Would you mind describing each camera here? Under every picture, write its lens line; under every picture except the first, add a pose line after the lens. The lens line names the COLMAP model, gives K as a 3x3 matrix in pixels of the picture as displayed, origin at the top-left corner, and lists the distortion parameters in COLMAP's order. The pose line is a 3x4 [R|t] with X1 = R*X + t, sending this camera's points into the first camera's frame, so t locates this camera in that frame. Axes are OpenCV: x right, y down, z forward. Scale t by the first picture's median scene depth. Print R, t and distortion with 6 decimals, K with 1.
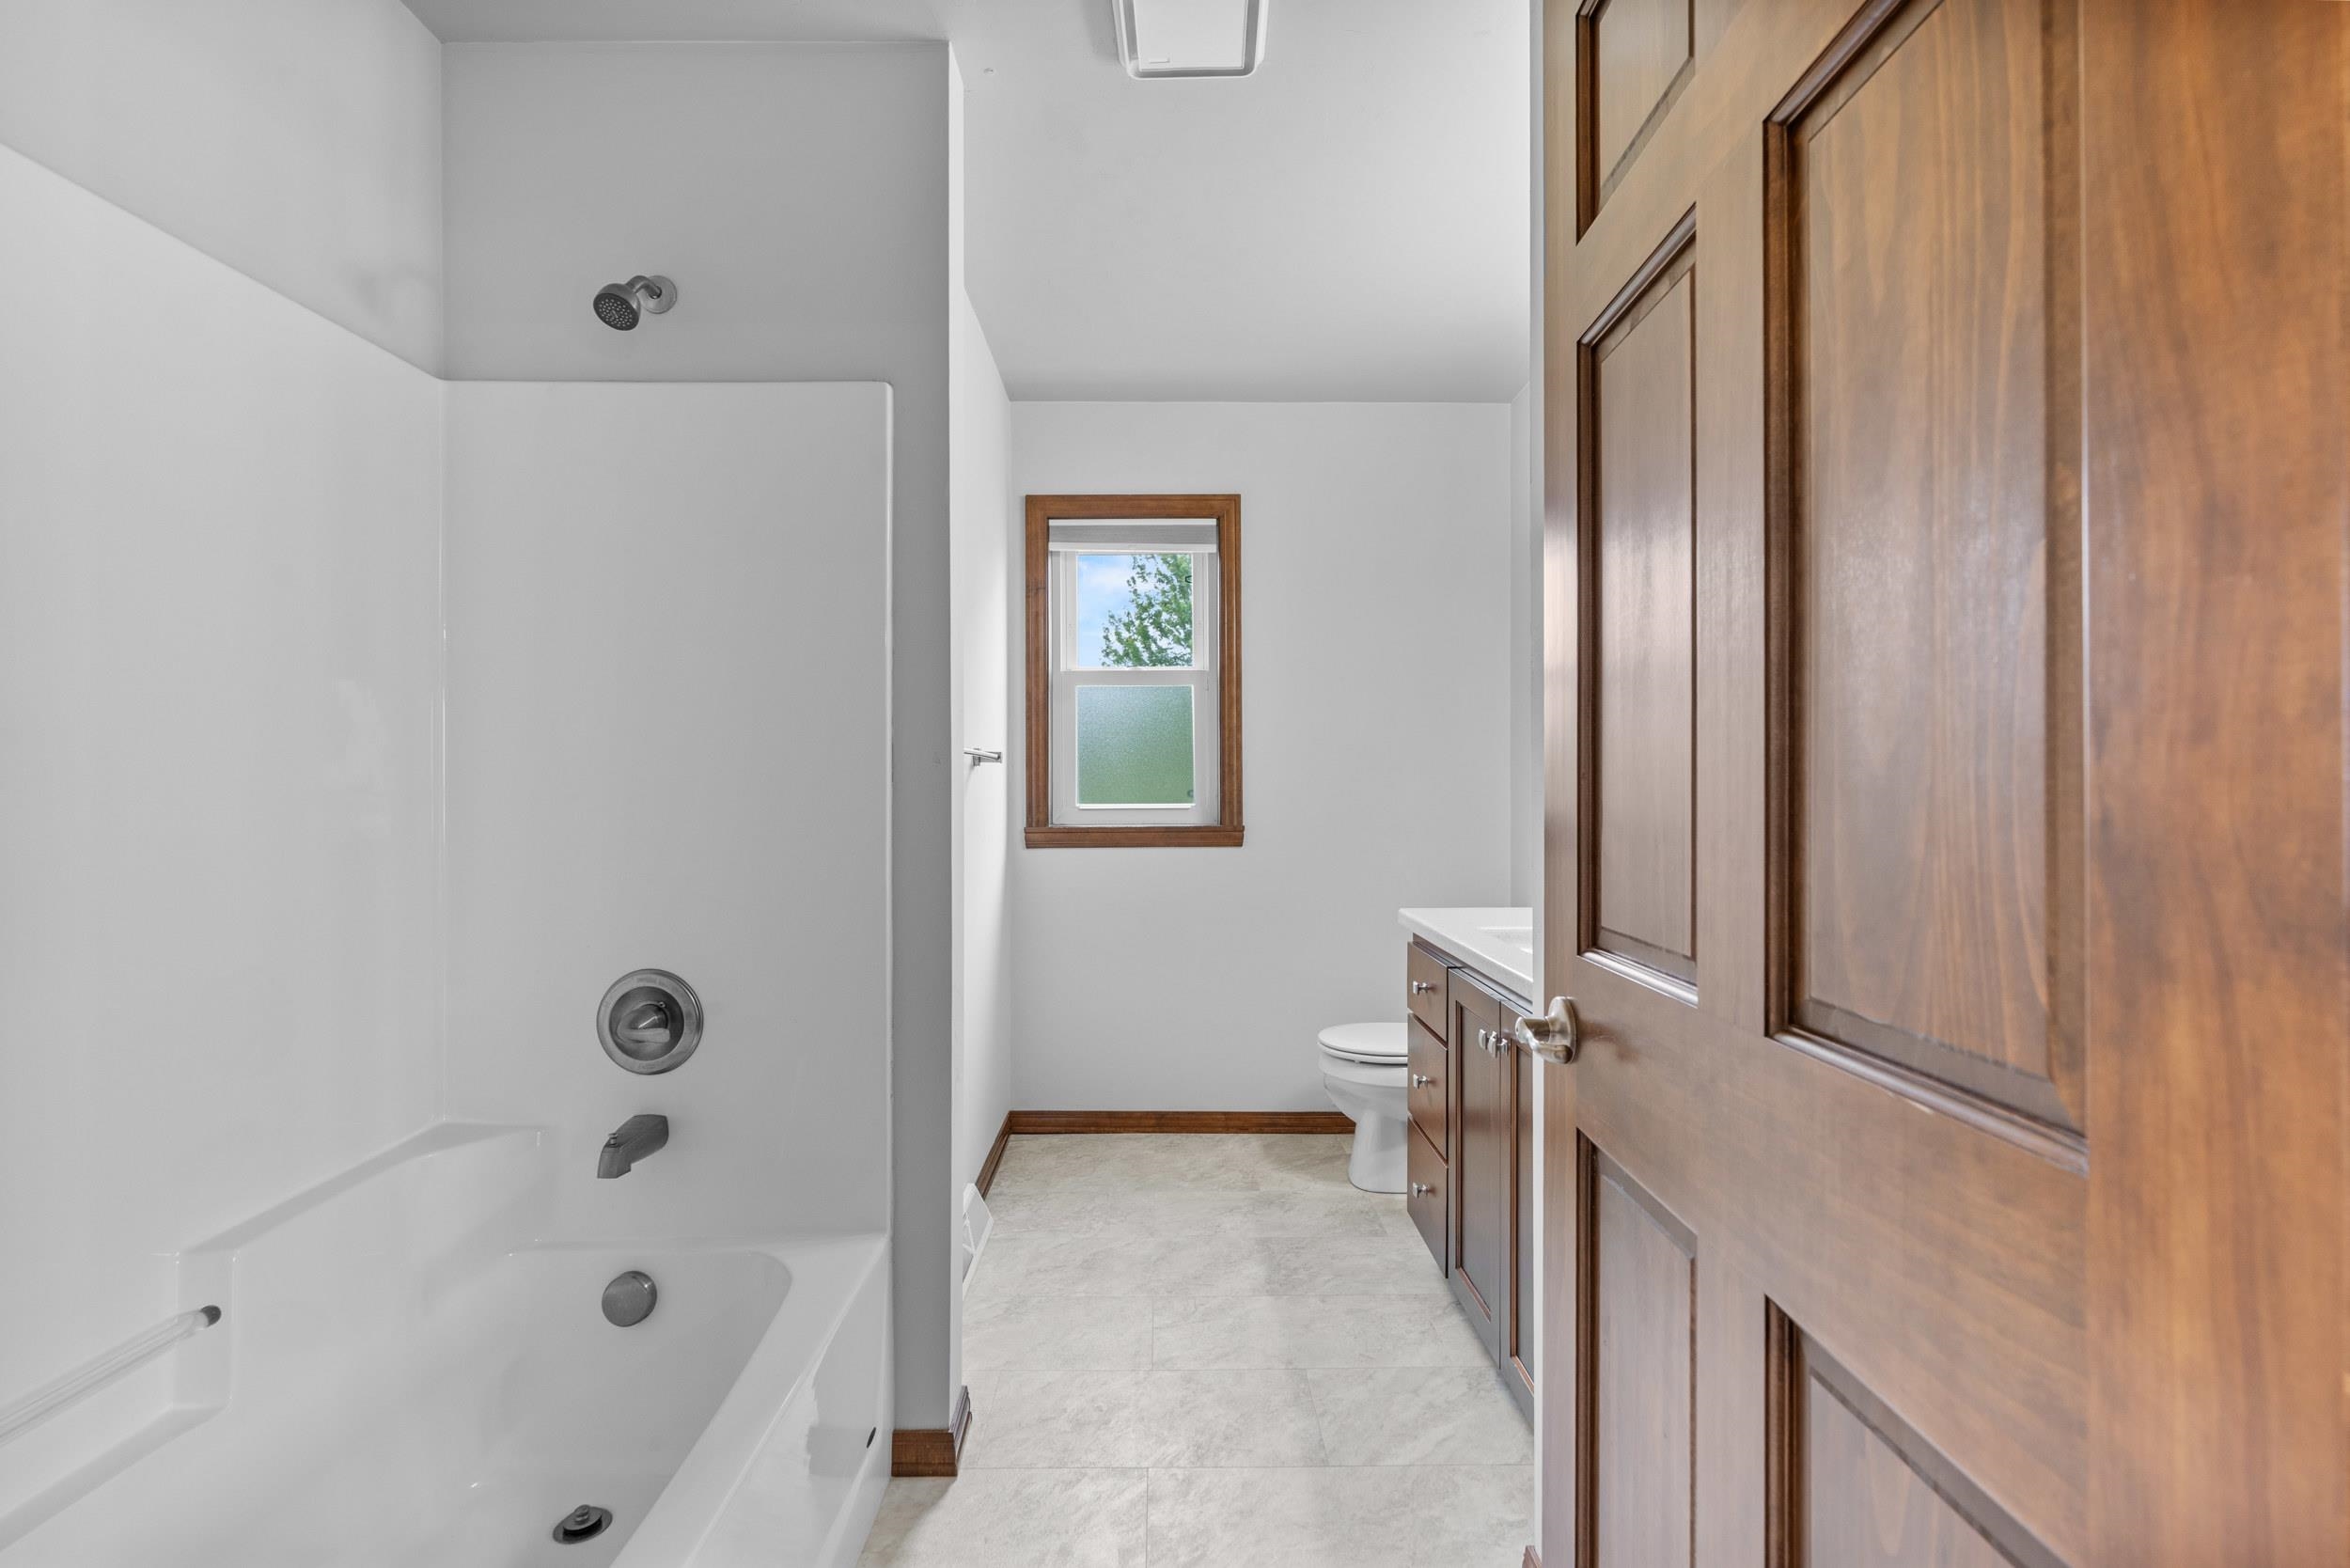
lens RADIAL K [[1072.0, 0, 1171.6], [0, 1072.0, 784.6], [0, 0, 1]] dist [-0.009221, 0.004217]
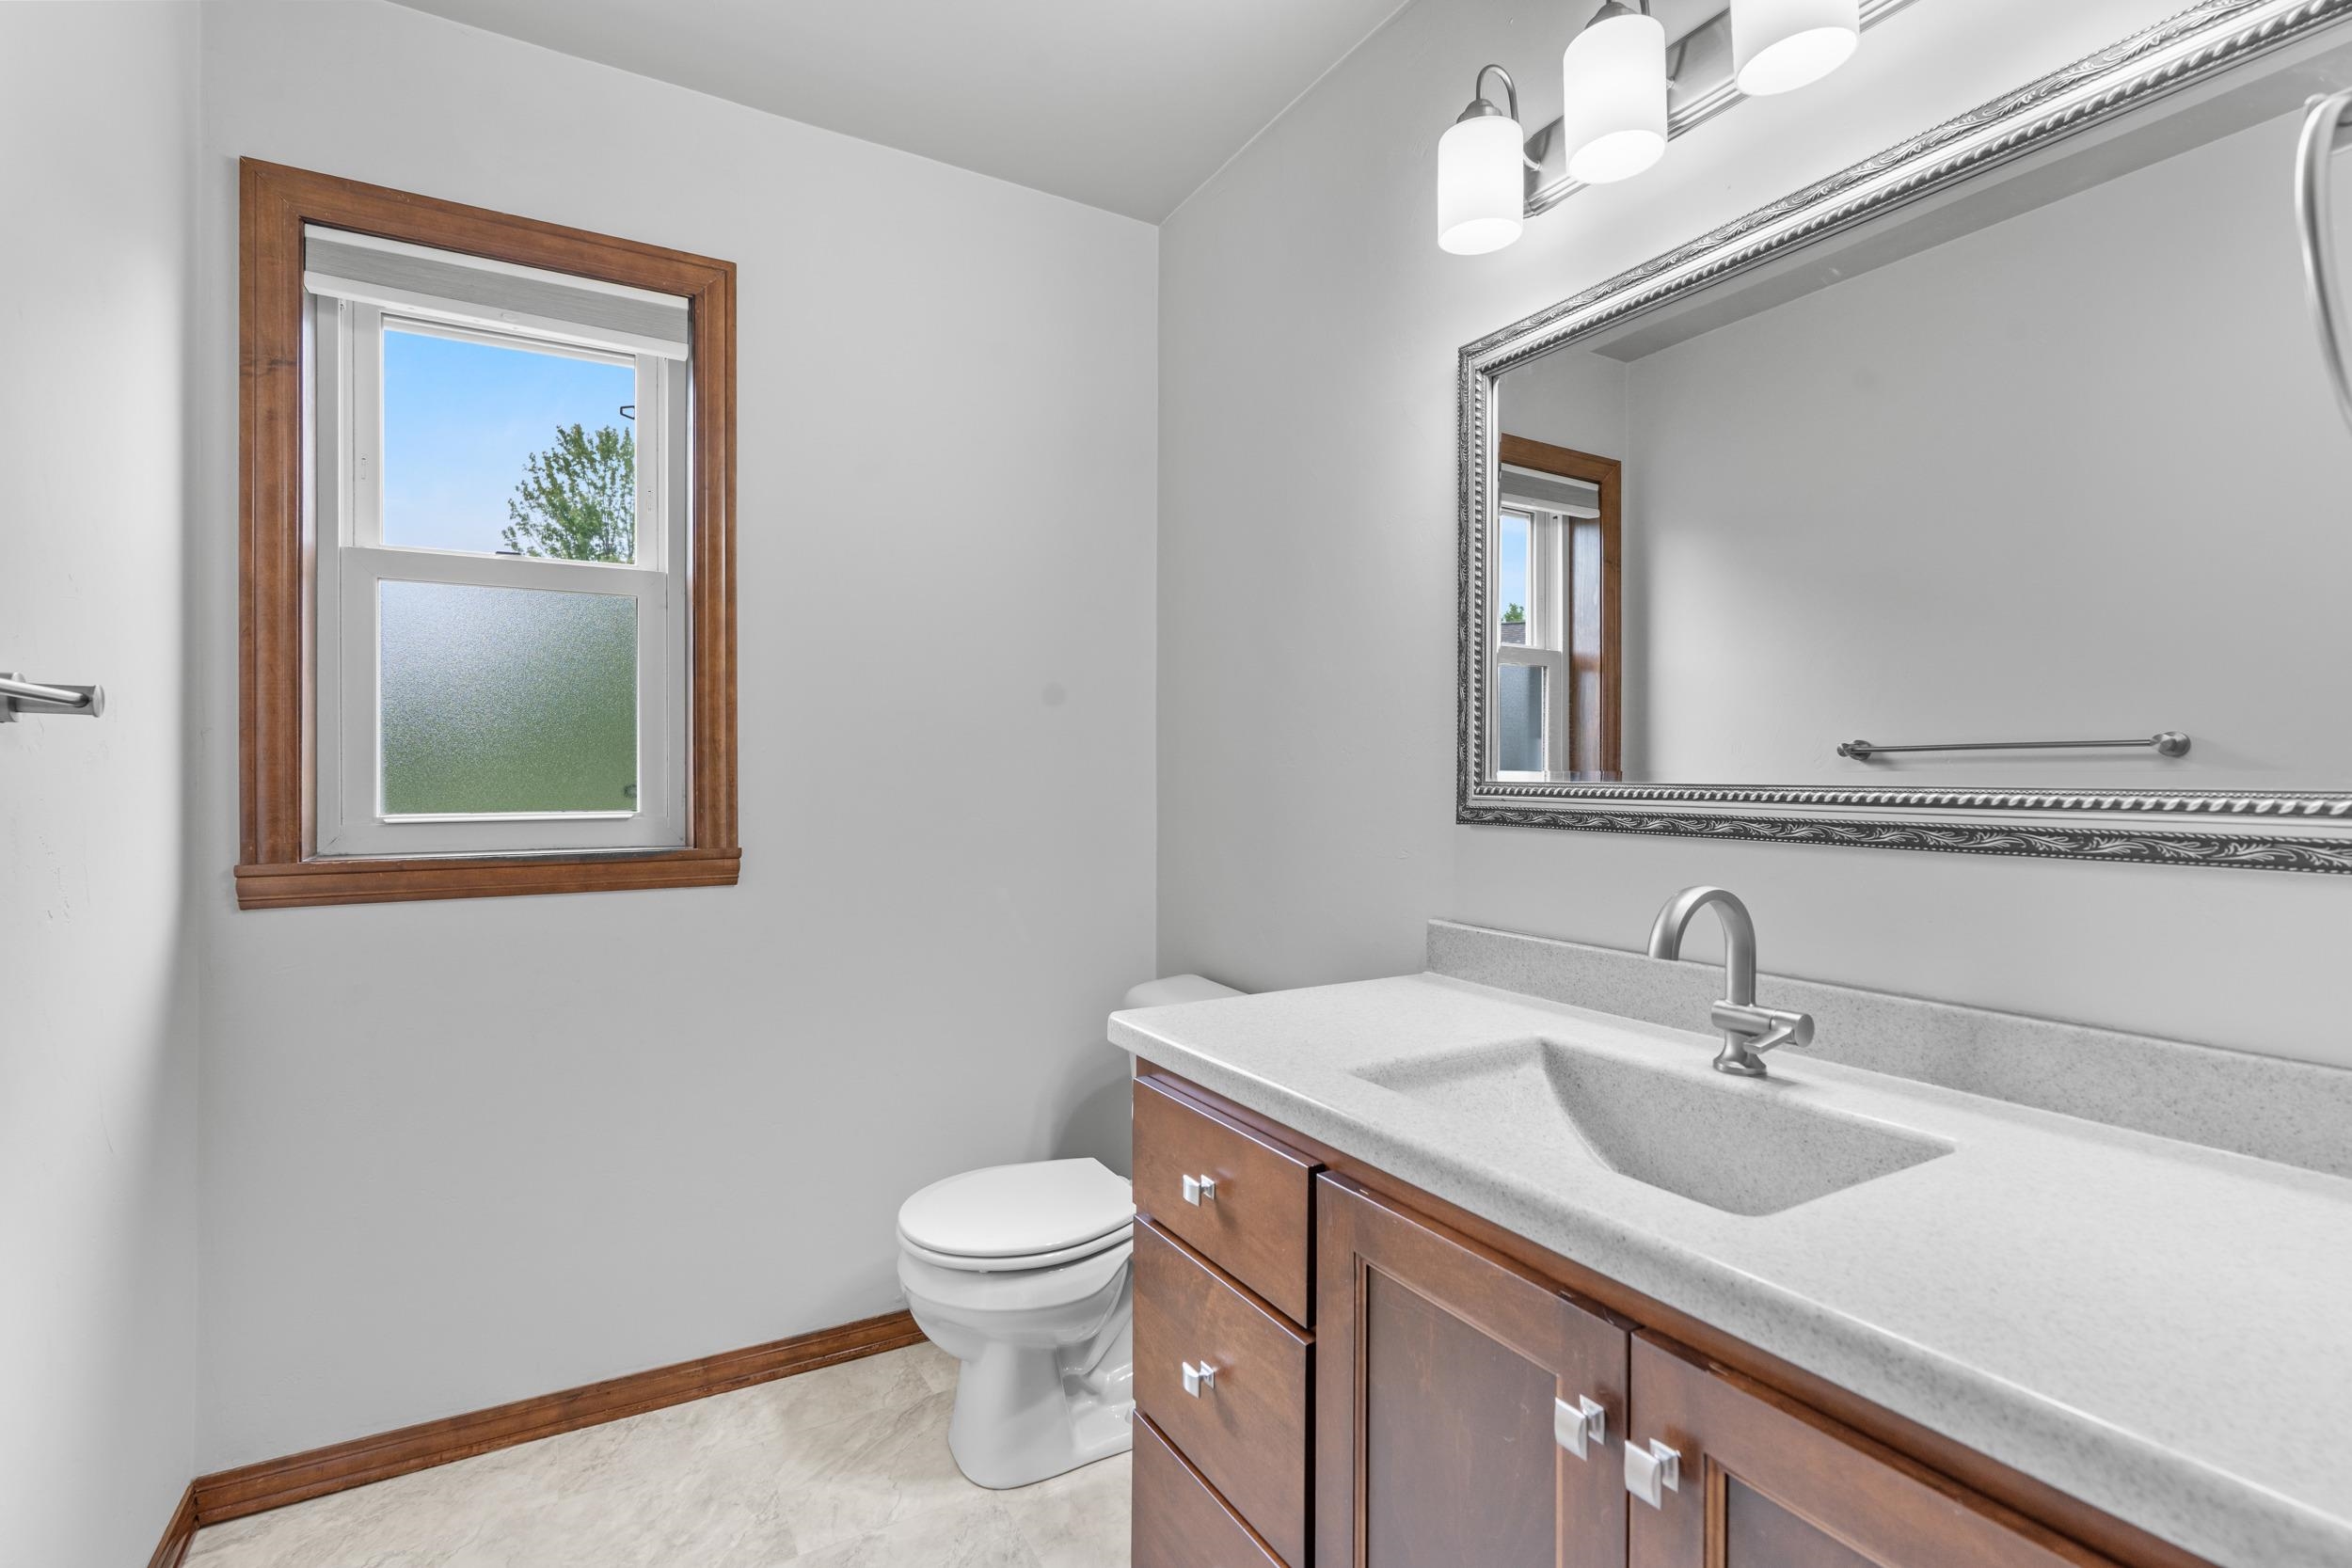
lens RADIAL K [[1072.8, 0, 1194.3], [0, 1072.8, 778.0], [0, 0, 1]] dist [-0.009221, 0.004217]
pose [[0.861328, 0.001661, 0.508047, -0.013775], [-0.002355, 0.999997, 0.000723, 0.000123], [-0.508044, -0.001819, 0.861329, 0.386684]]
